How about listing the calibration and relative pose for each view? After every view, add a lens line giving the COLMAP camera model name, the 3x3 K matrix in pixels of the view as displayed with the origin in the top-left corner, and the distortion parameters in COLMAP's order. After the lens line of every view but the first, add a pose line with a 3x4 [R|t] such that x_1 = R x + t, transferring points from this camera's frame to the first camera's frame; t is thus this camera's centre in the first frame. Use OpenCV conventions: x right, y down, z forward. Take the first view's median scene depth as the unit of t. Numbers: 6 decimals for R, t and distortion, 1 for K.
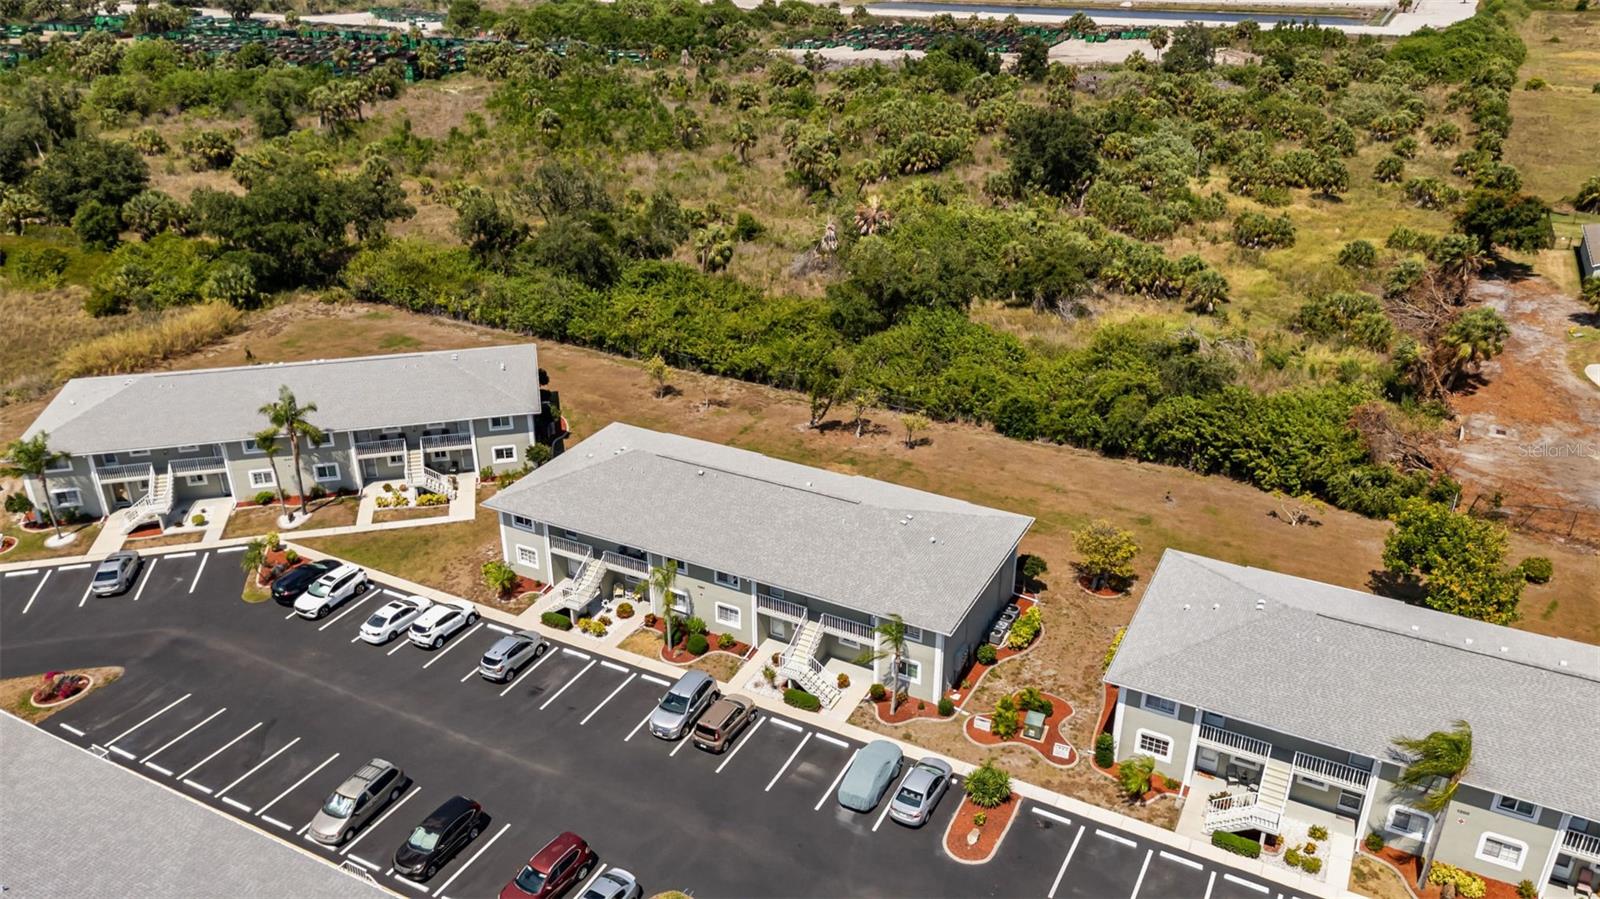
lens RADIAL K [[1175.0, 0, 800.0], [0, 1175.0, 449.5], [0, 0, 1]] dist [0.064404, -0.055802]
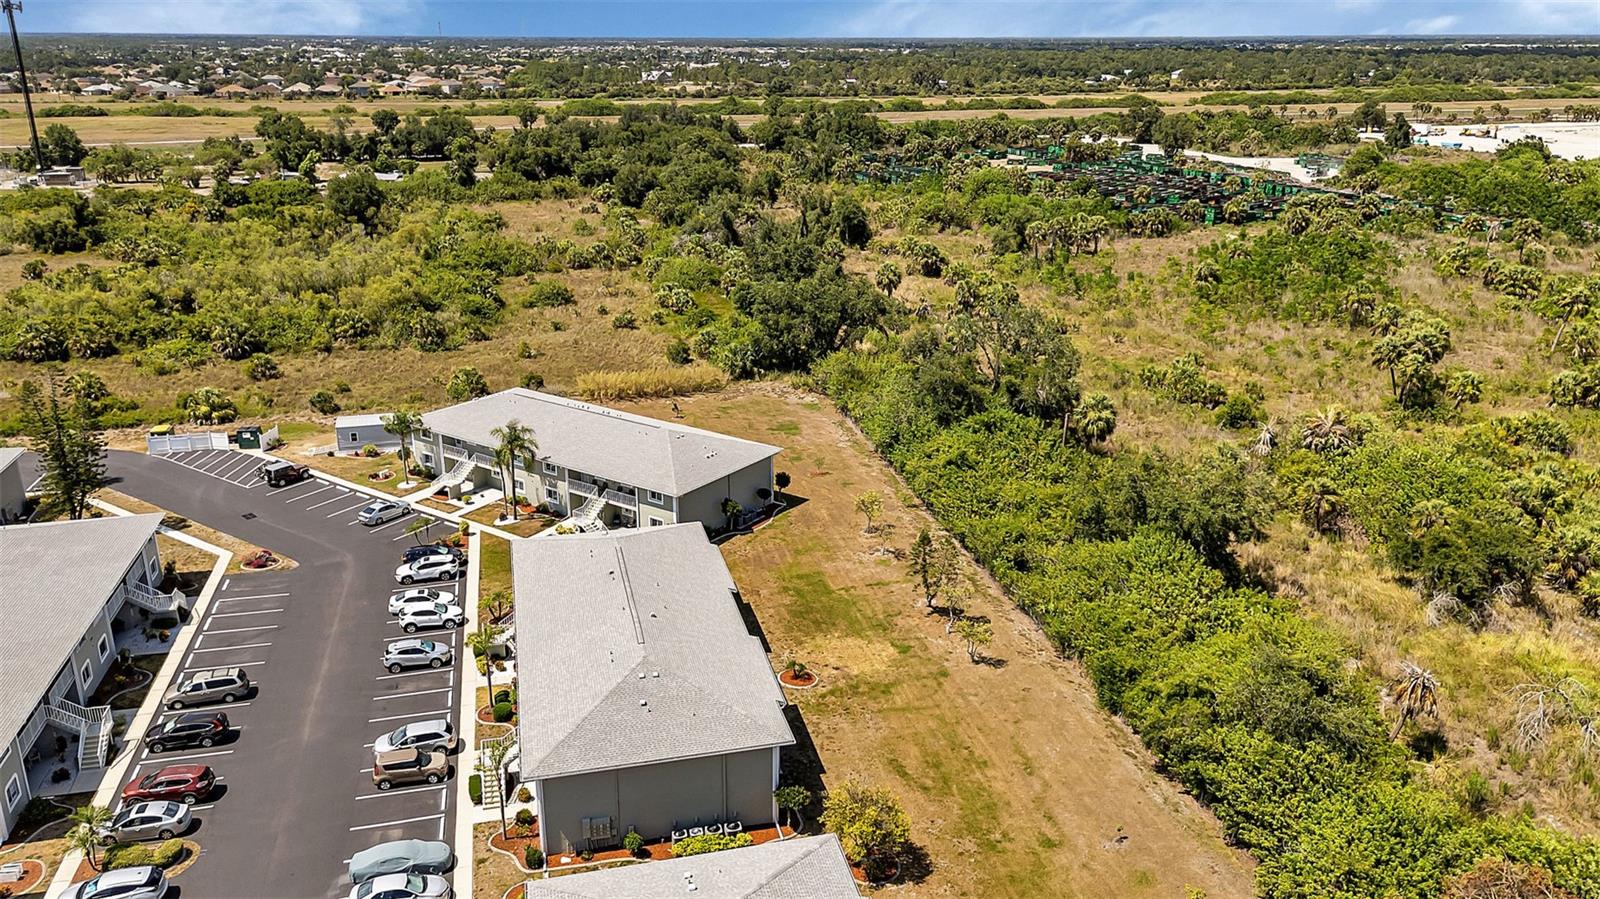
lens RADIAL K [[1211.5, 0, 800.4], [0, 1211.5, 423.4], [0, 0, 1]] dist [0.064419, -0.058275]
pose [[0.662258, 0.230978, -0.712786, 0.636780], [-0.323841, 0.946094, 0.005696, -0.137914], [0.675678, 0.227057, 0.701359, 0.259623]]
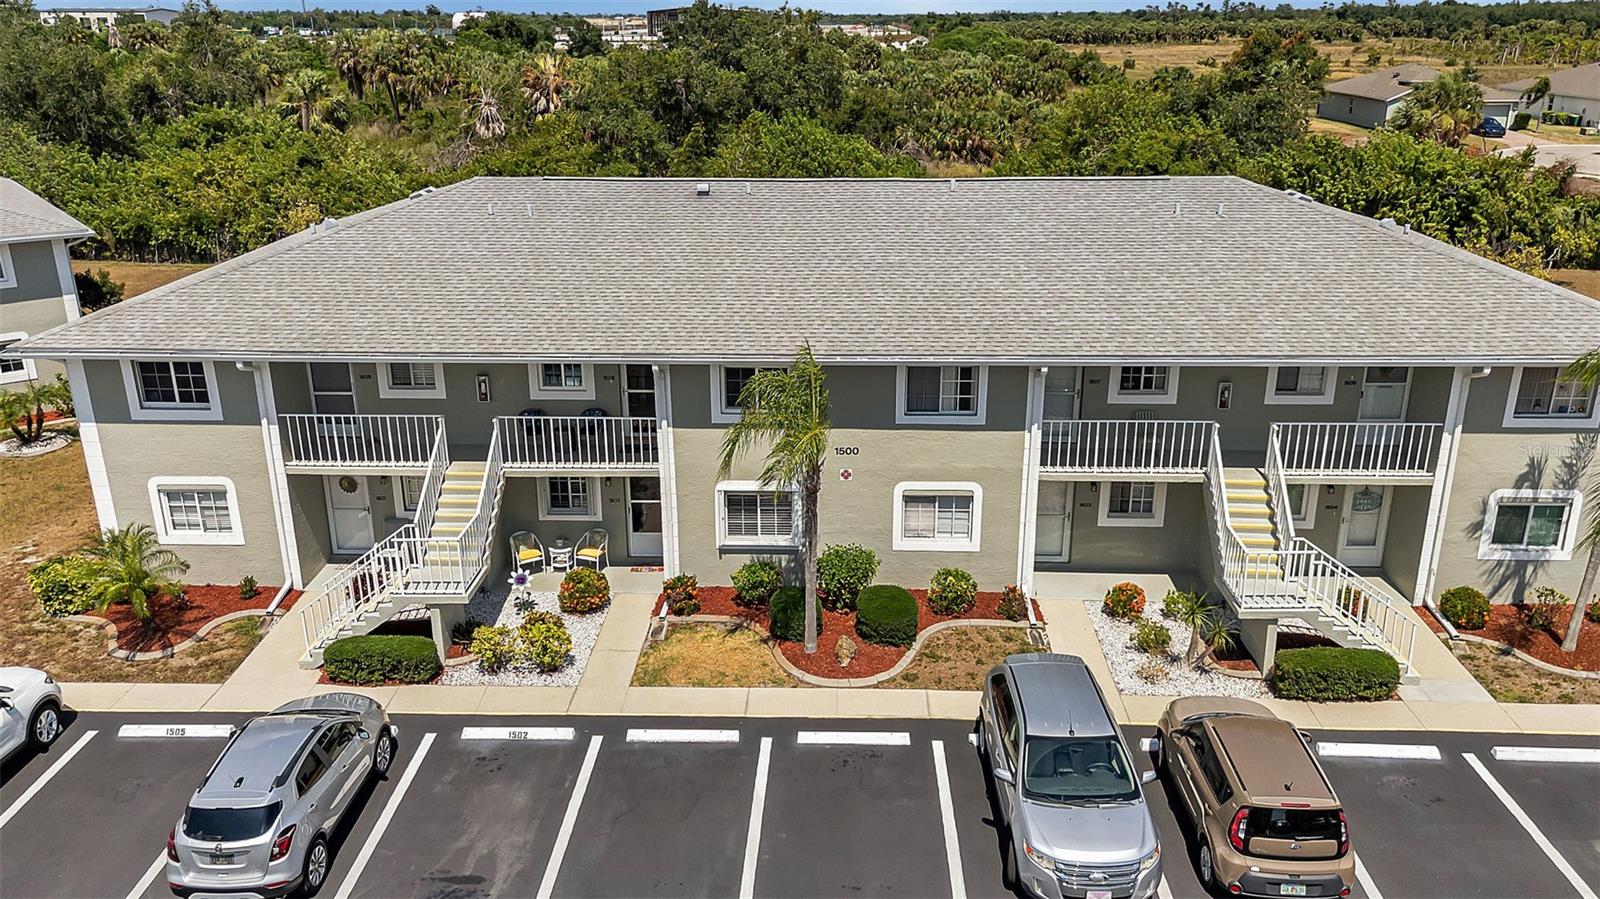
lens RADIAL K [[1223.6, 0, 800.0], [0, 1223.6, 449.5], [0, 0, 1]] dist [0.024051, -0.003959]
pose [[0.900975, -0.144440, 0.409123, -0.183551], [0.186728, 0.980250, -0.065140, 0.106111], [-0.391634, 0.135084, 0.910151, 0.535158]]
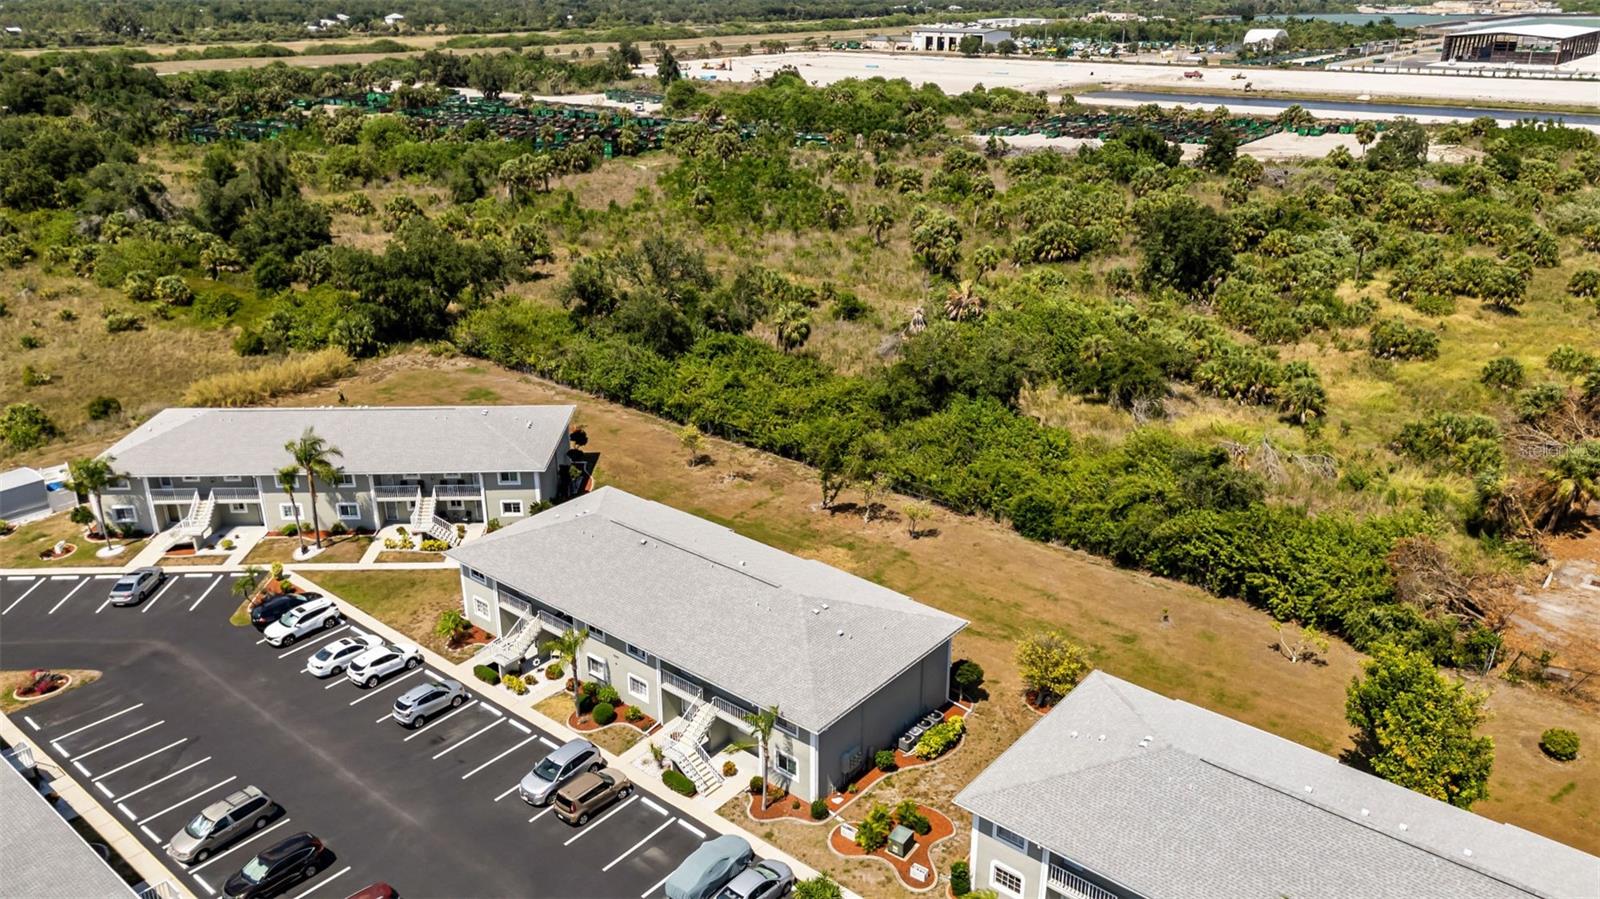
lens RADIAL K [[1175.0, 0, 800.0], [0, 1175.0, 449.5], [0, 0, 1]] dist [0.064404, -0.055802]
pose [[0.978378, 0.077046, -0.191936, 0.191305], [-0.089304, 0.994426, -0.056044, -0.011884], [0.186548, 0.071973, 0.979806, 0.027103]]
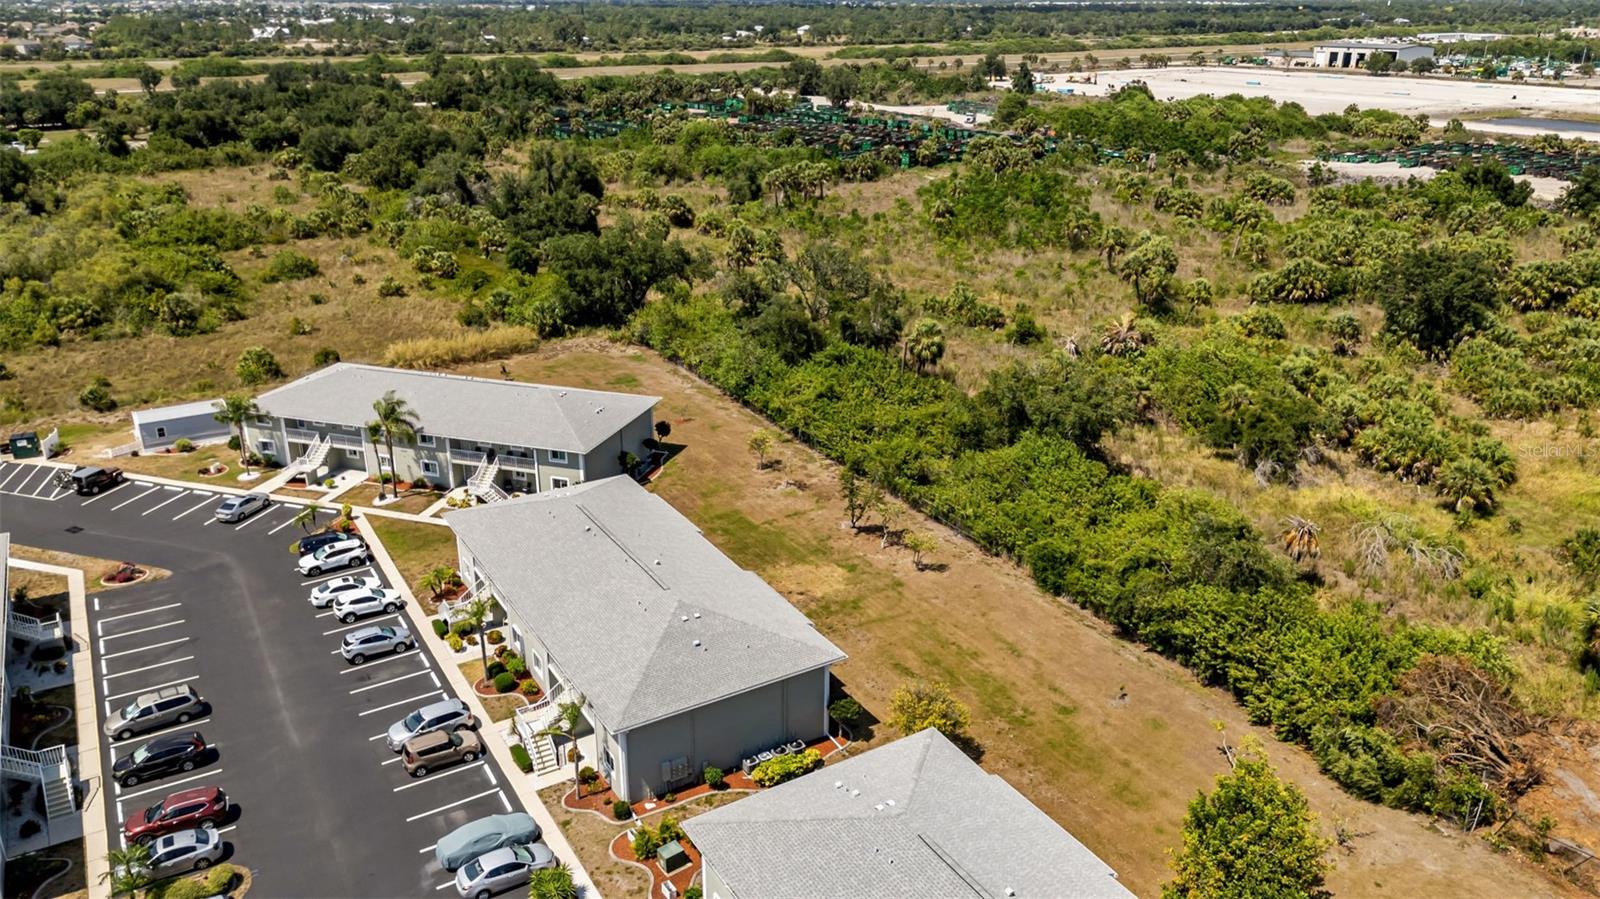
lens RADIAL K [[1175.0, 0, 800.0], [0, 1175.0, 449.5], [0, 0, 1]] dist [0.064404, -0.055802]
pose [[0.855293, 0.189788, -0.482134, 0.467869], [-0.224862, 0.974269, -0.015386, -0.061988], [0.466809, 0.121574, 0.875962, 0.129532]]
